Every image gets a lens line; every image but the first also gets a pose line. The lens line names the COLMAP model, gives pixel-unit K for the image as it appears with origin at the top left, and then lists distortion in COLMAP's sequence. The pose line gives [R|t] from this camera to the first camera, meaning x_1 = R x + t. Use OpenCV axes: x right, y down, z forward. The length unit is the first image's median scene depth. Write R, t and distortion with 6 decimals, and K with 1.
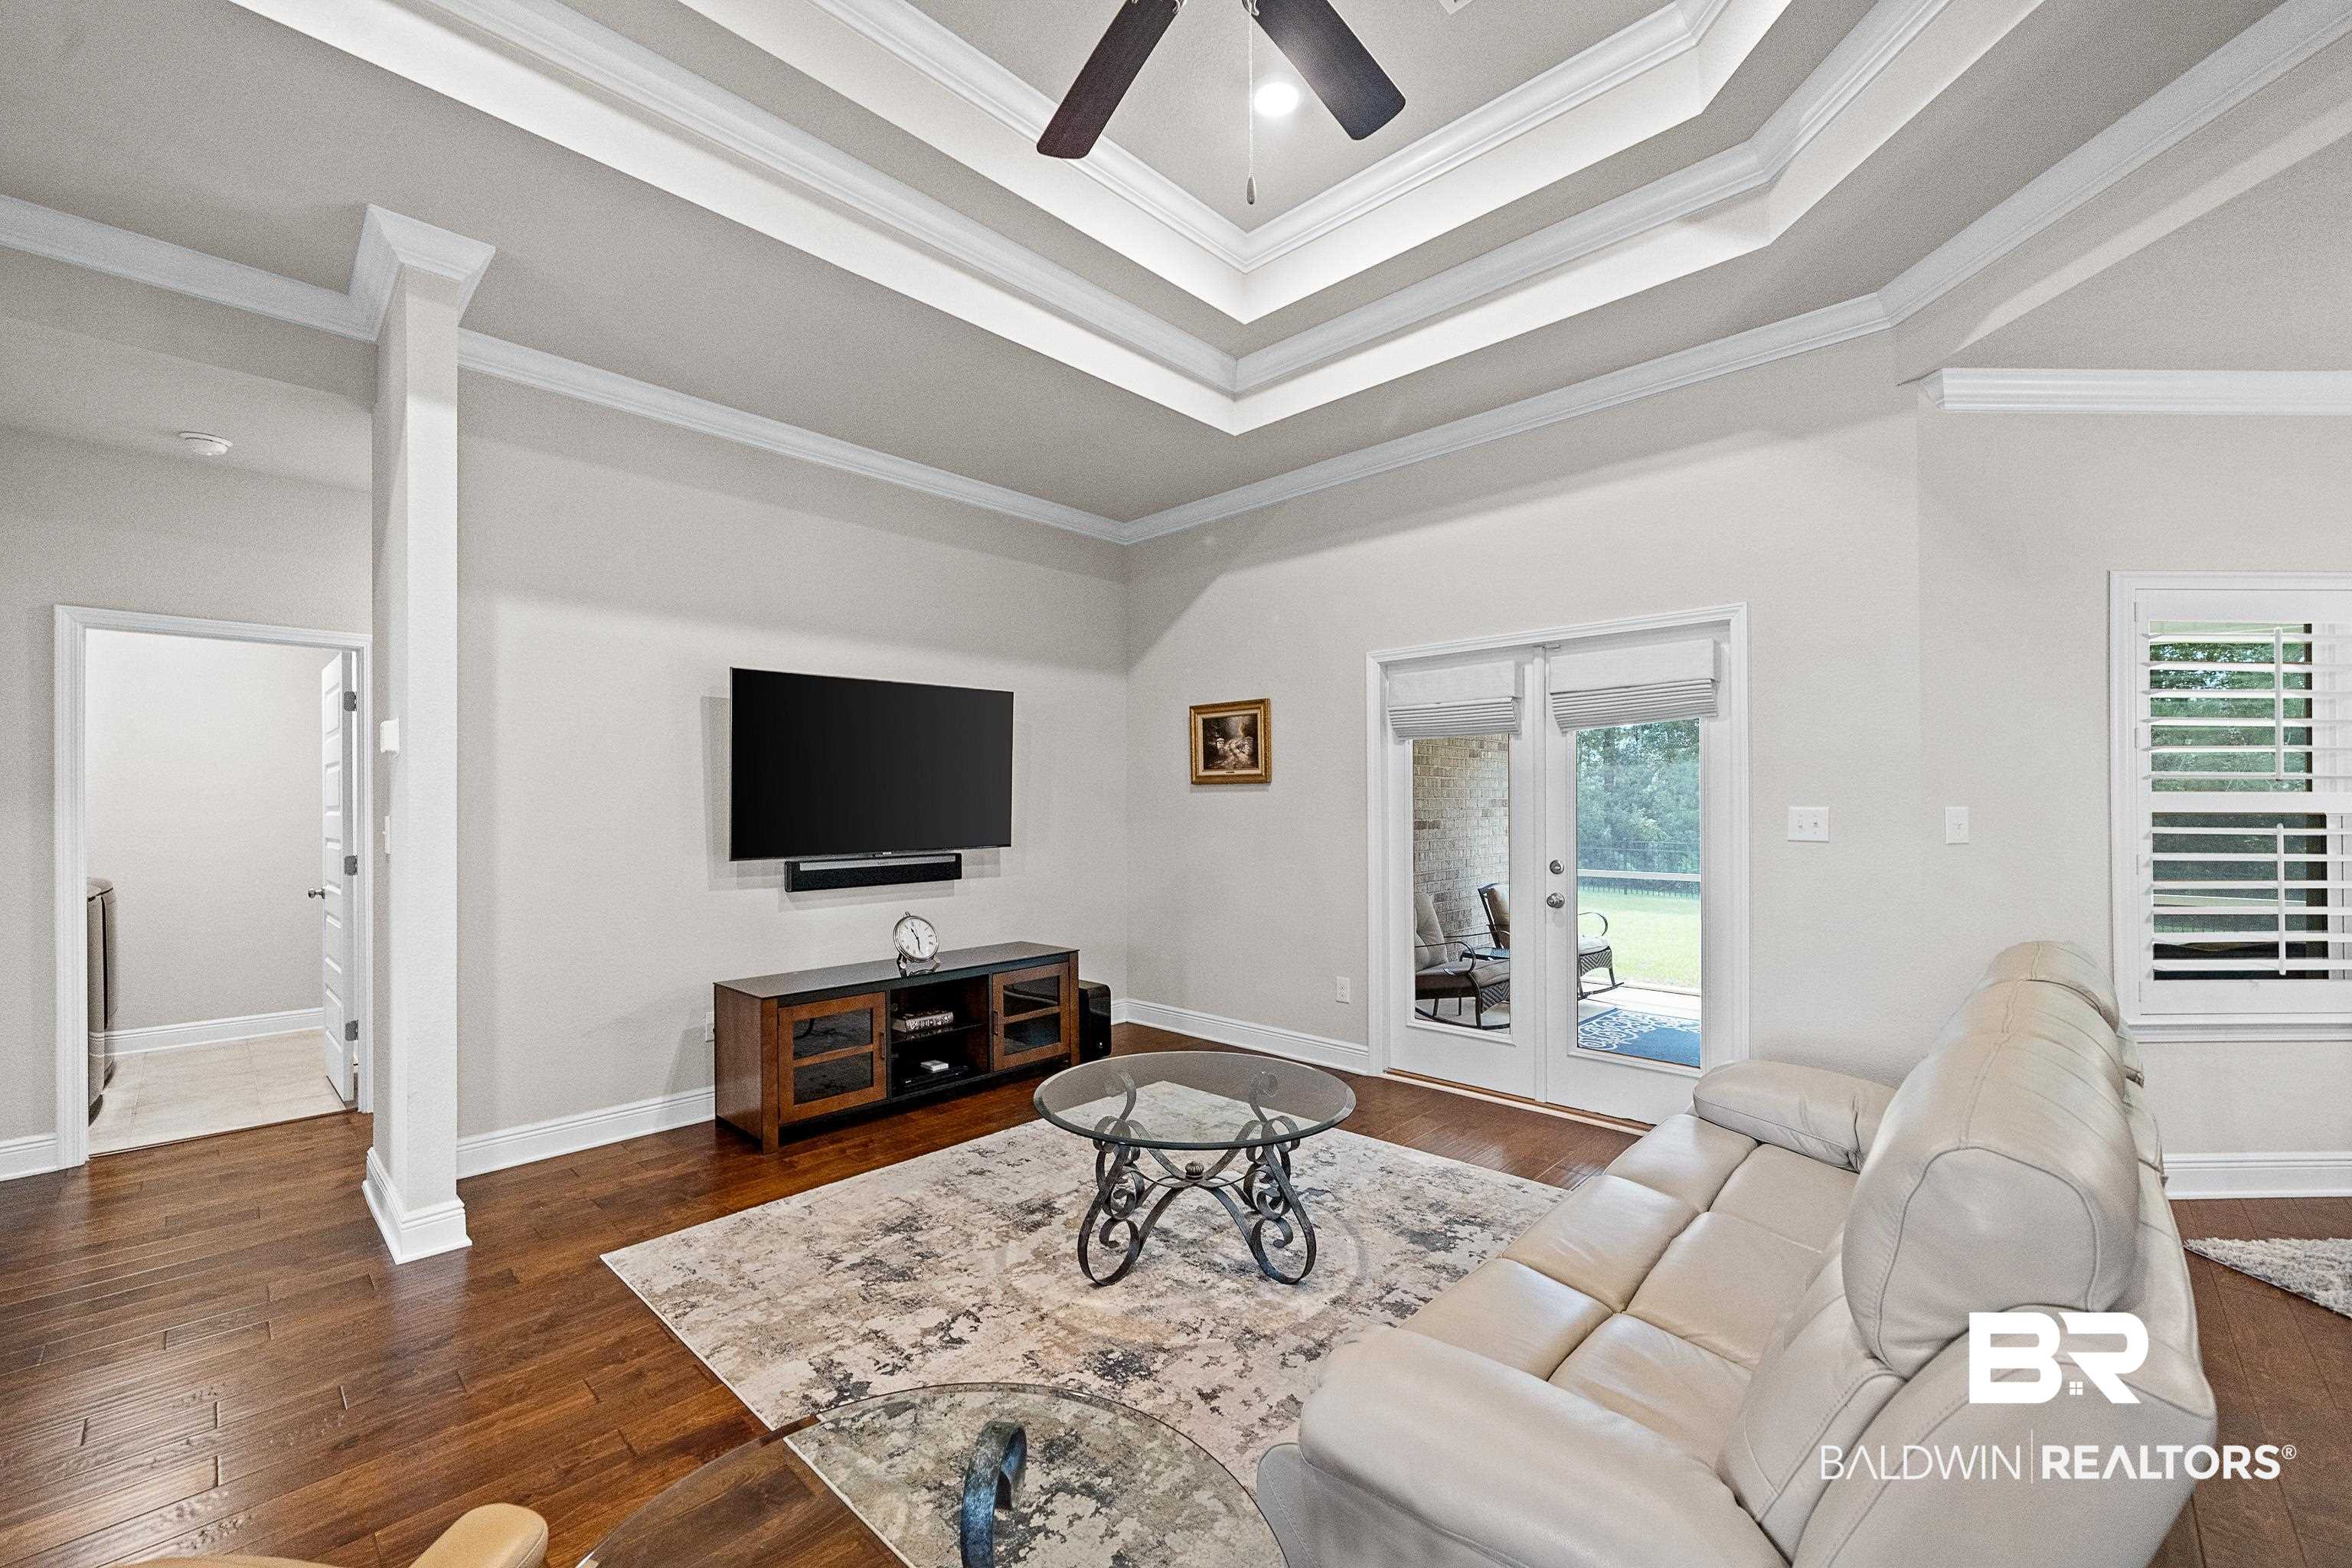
lens RADIAL K [[939.8, 0, 1164.5], [0, 939.8, 806.0], [0, 0, 1]] dist [-0.002230, -0.000048]
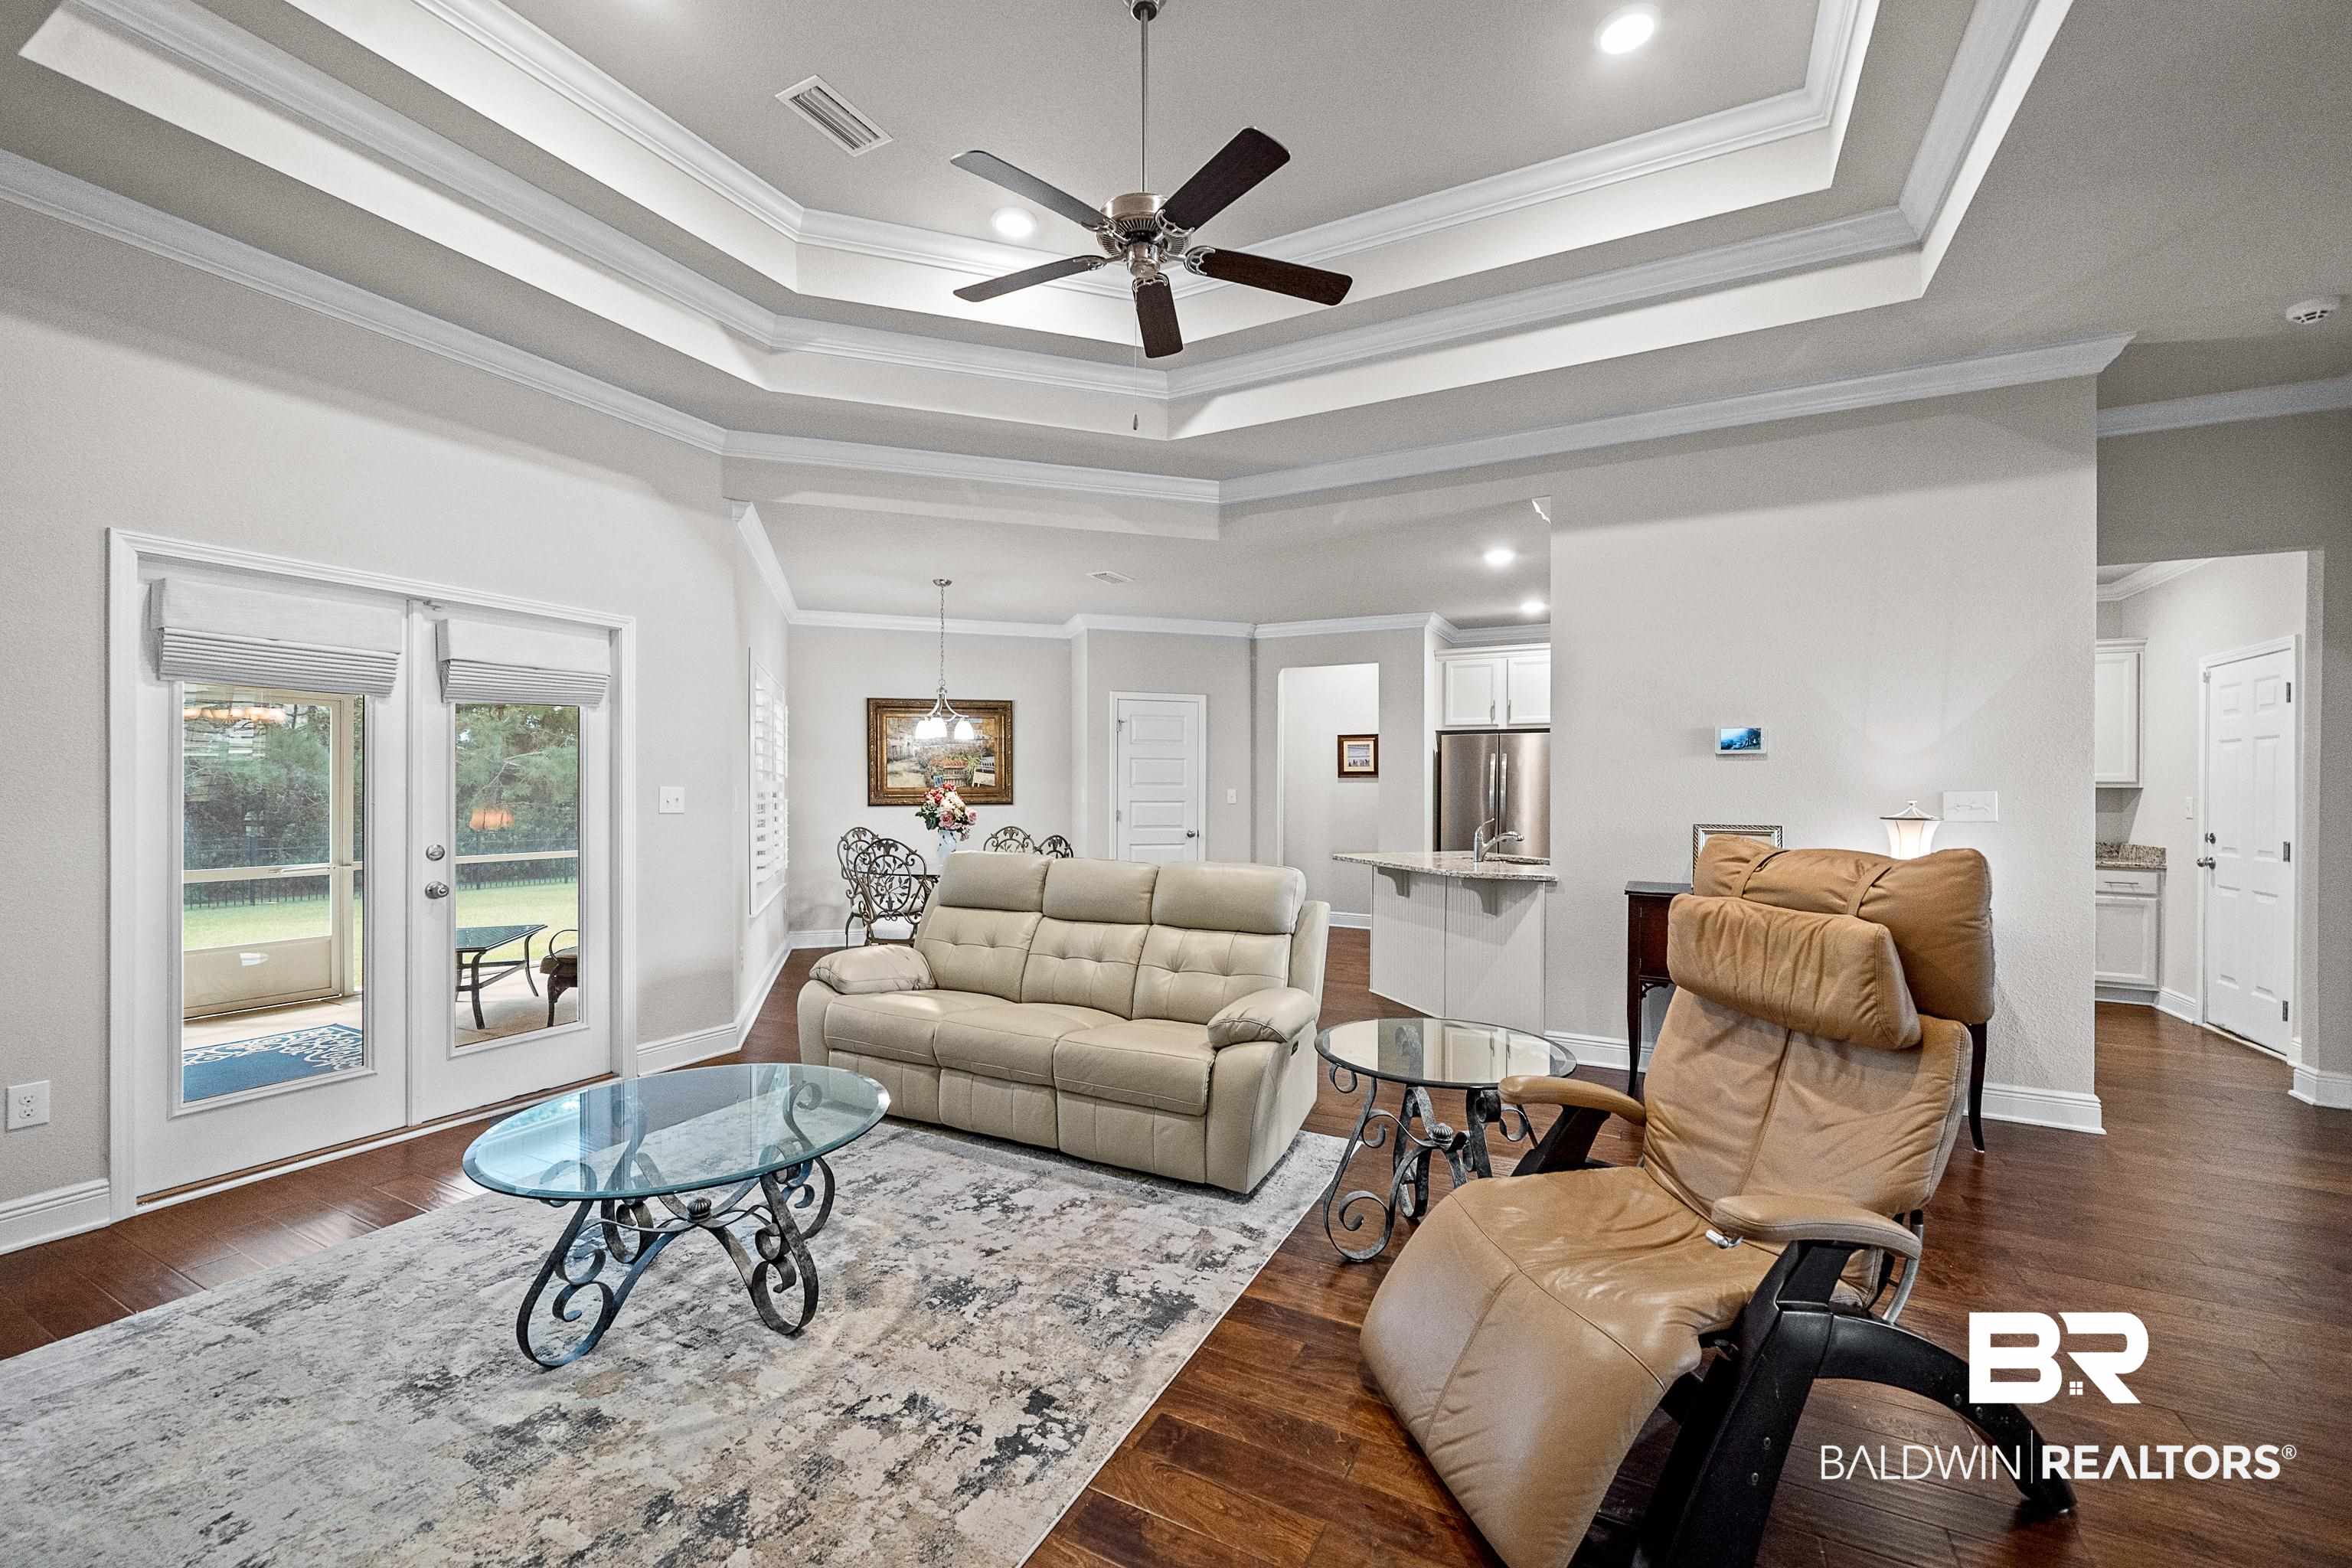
lens RADIAL K [[938.2, 0, 1176.3], [0, 938.2, 789.4], [0, 0, 1]] dist [-0.000301, -0.000157]
pose [[-0.281182, 0.003063, 0.959650, -0.740826], [-0.005326, 0.999975, -0.004752, 0.006325], [-0.959640, -0.006447, -0.281159, 0.670410]]
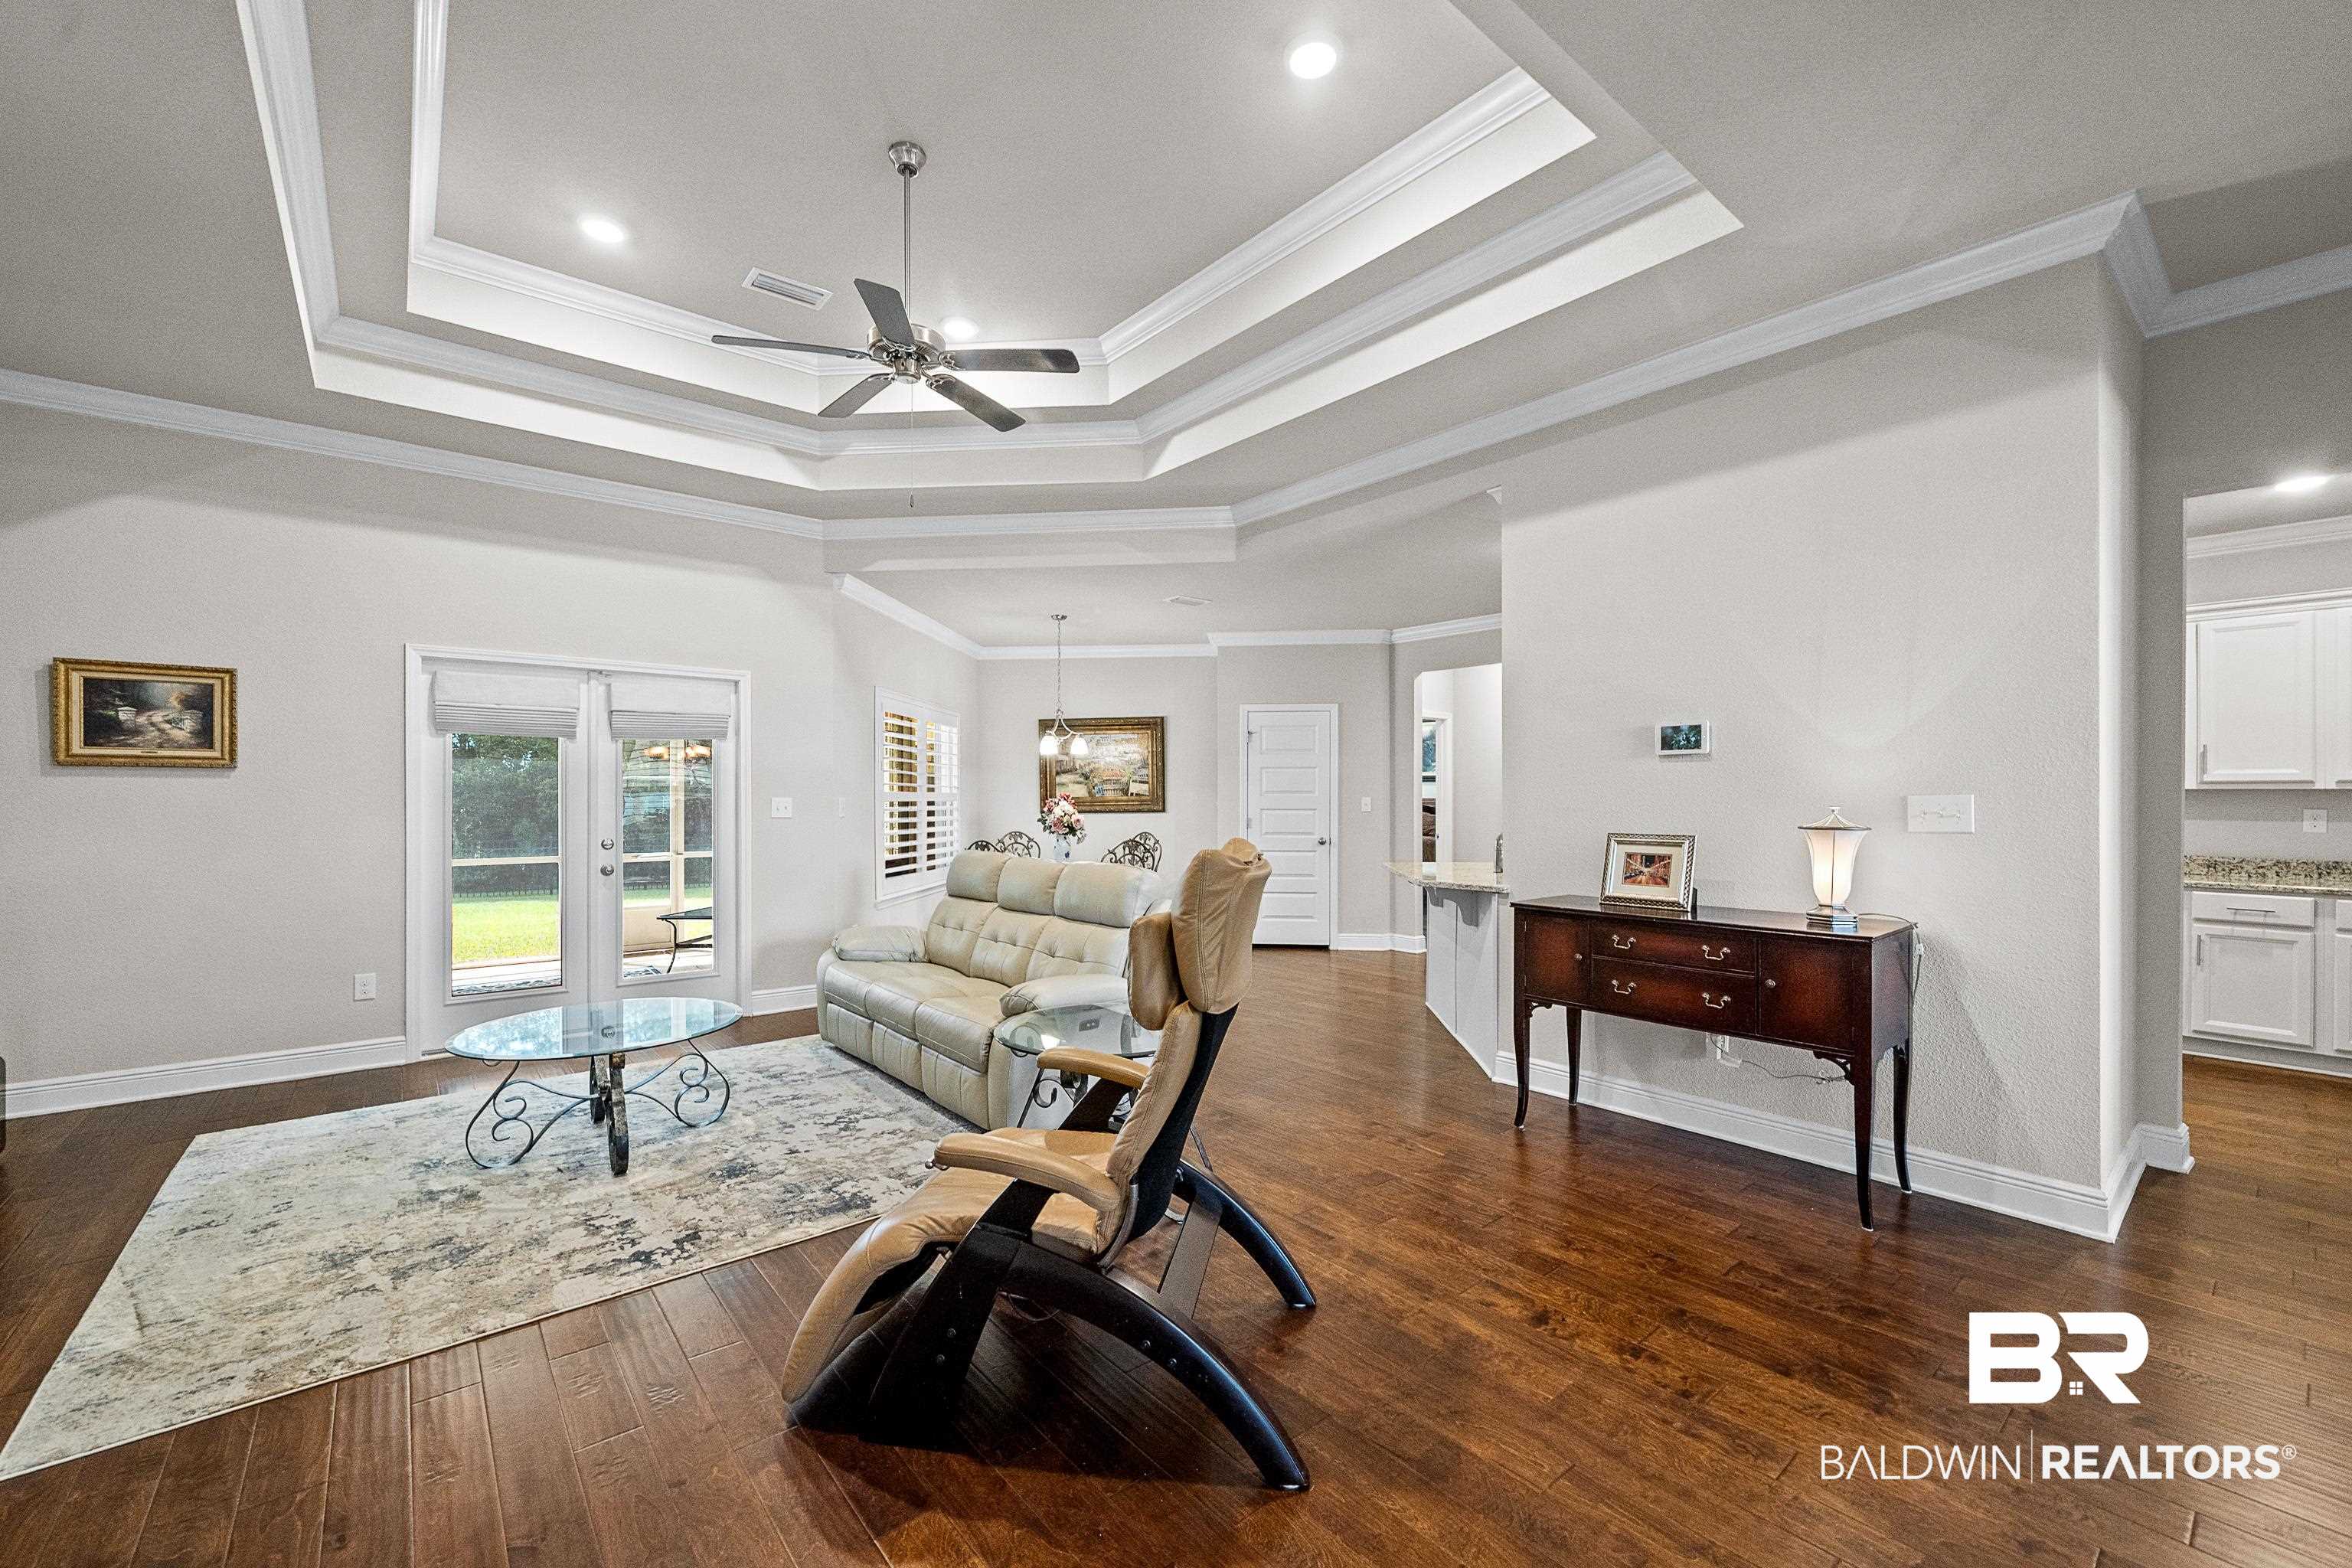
lens RADIAL K [[947.2, 0, 1173.3], [0, 947.2, 793.6], [0, 0, 1]] dist [0.000055, -0.000020]
pose [[0.114860, 0.008413, 0.993346, -0.922680], [-0.001834, 0.999964, -0.008257, 0.005729], [-0.993380, -0.000873, 0.114871, 0.086679]]
